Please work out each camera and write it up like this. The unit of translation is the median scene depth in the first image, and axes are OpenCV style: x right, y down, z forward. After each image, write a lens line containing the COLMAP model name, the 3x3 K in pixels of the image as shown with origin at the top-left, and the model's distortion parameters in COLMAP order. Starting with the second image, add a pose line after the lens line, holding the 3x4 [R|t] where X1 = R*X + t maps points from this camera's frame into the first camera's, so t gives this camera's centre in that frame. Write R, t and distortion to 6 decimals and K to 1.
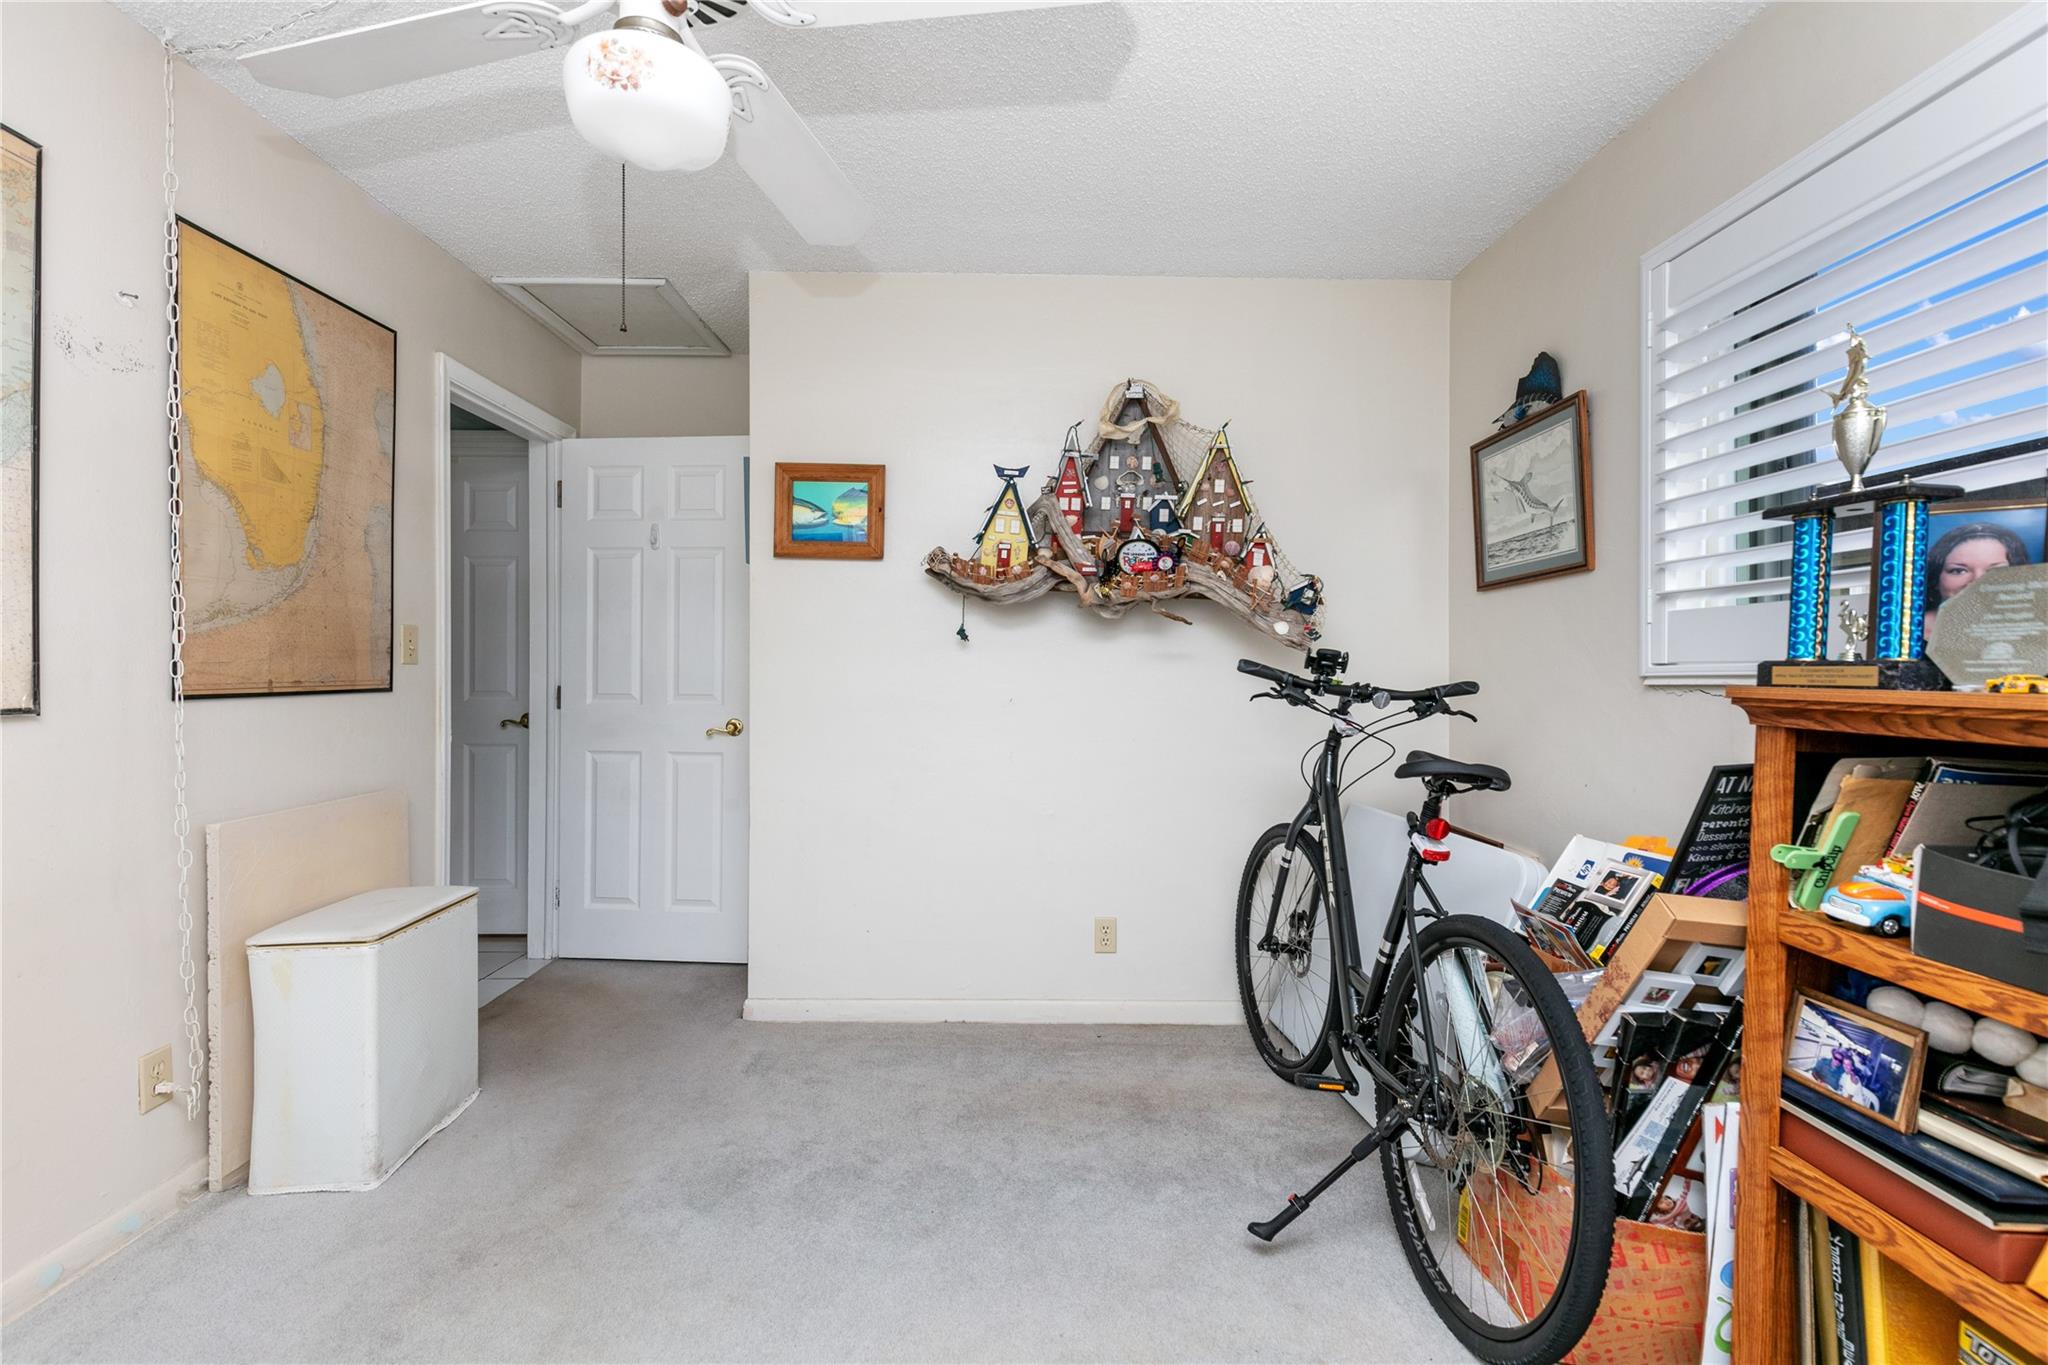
lens RADIAL K [[928.0, 0, 1015.6], [0, 928.0, 679.0], [0, 0, 1]] dist [0.008641, -0.003977]
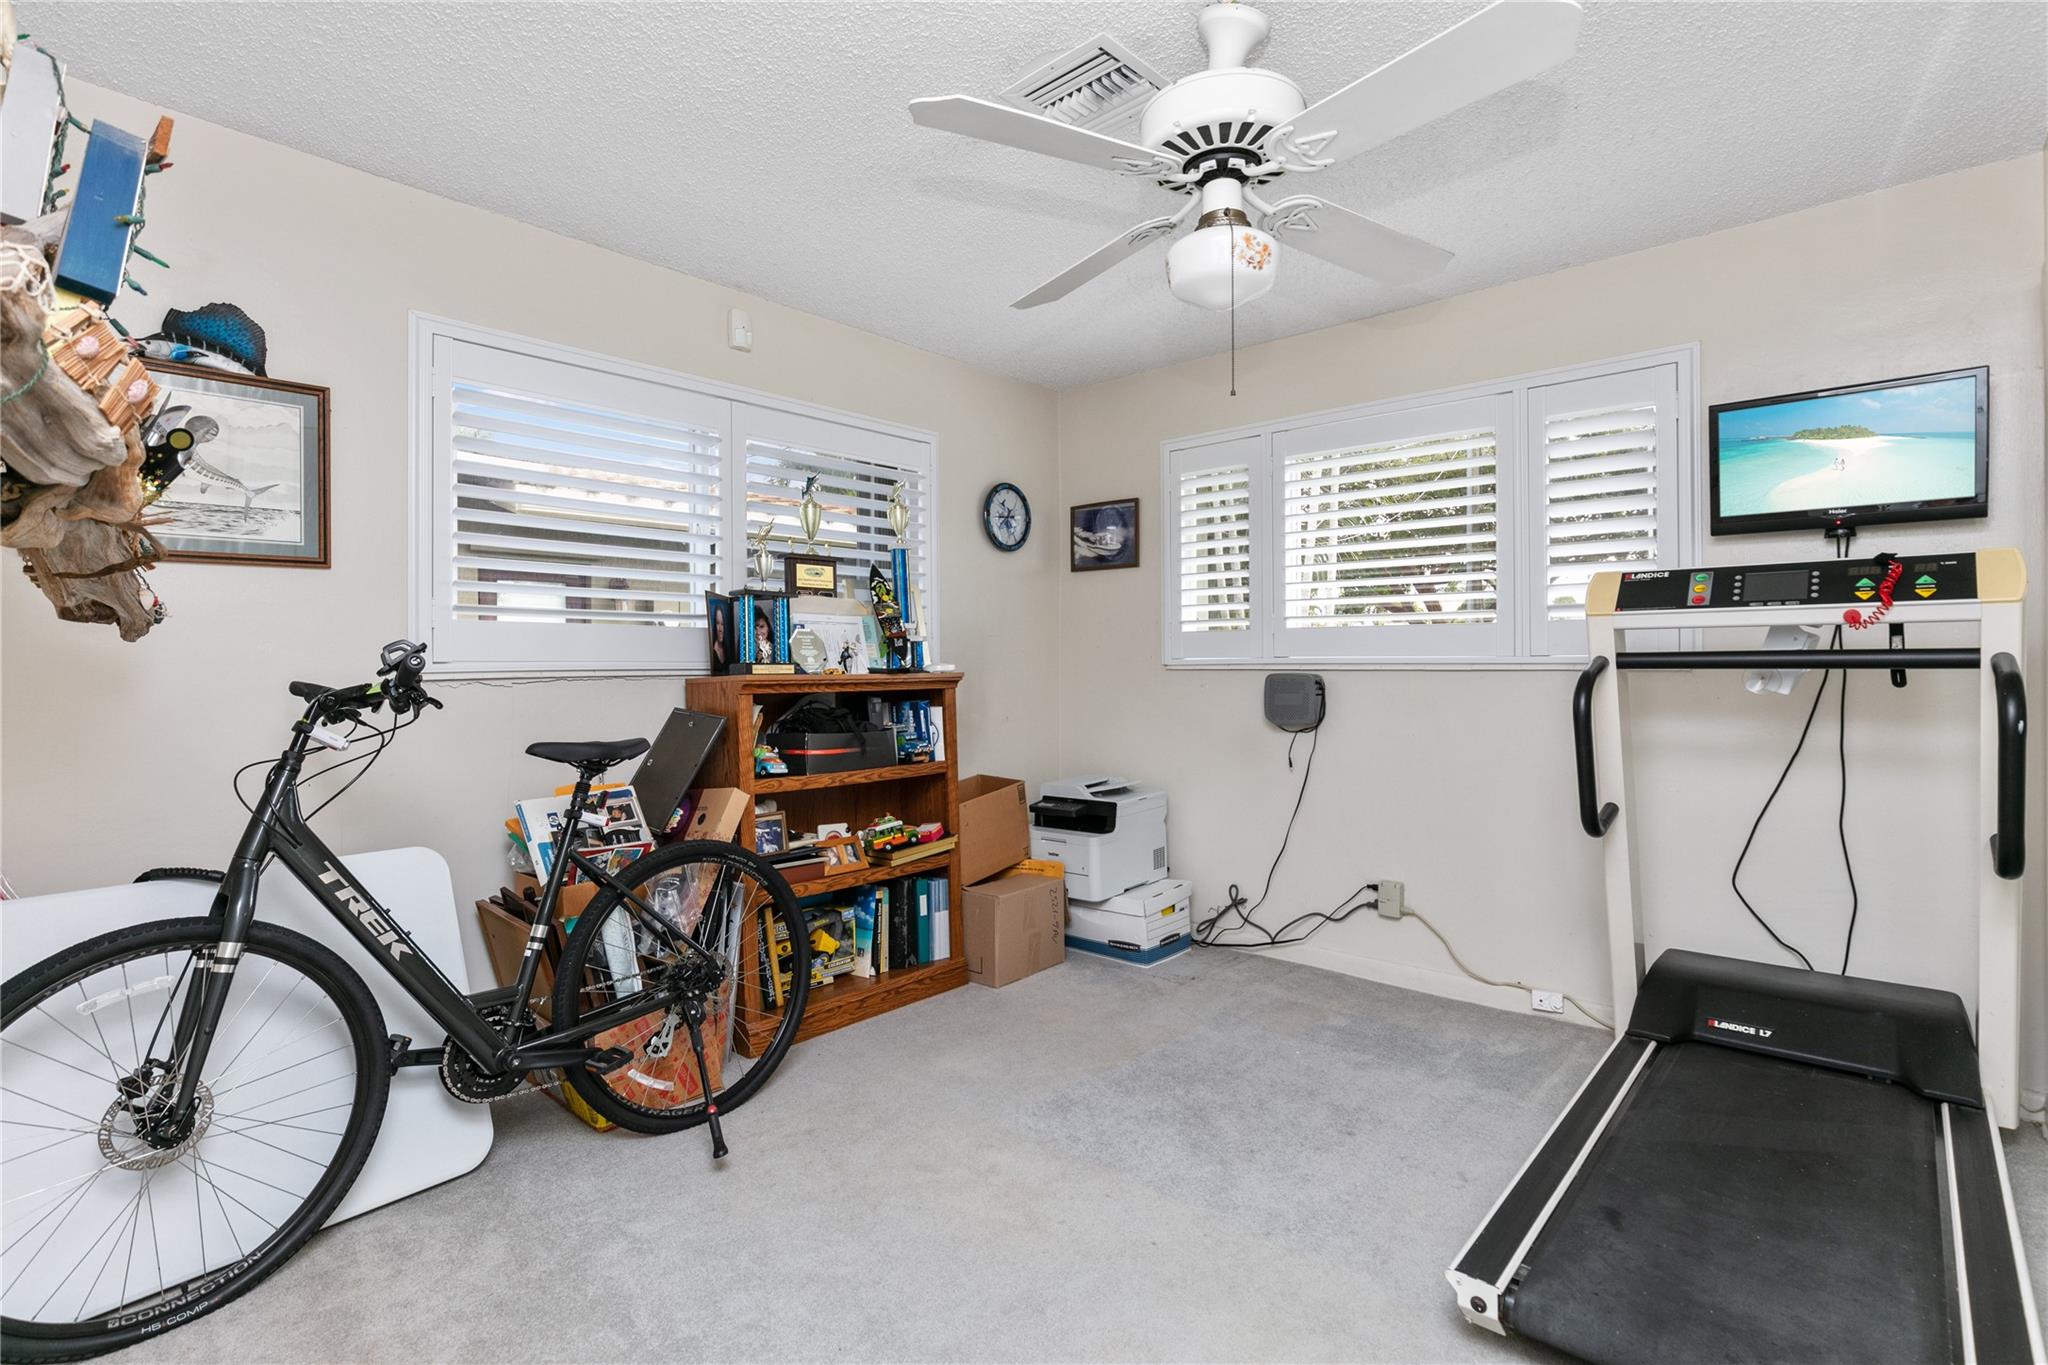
lens RADIAL K [[976.9, 0, 1021.3], [0, 976.9, 671.7], [0, 0, 1]] dist [0.001554, -0.000841]
pose [[-0.738826, 0.000670, 0.673896, -0.634544], [0.009696, 0.999907, 0.009635, -0.008024], [-0.673827, 0.013653, -0.738763, 1.247737]]
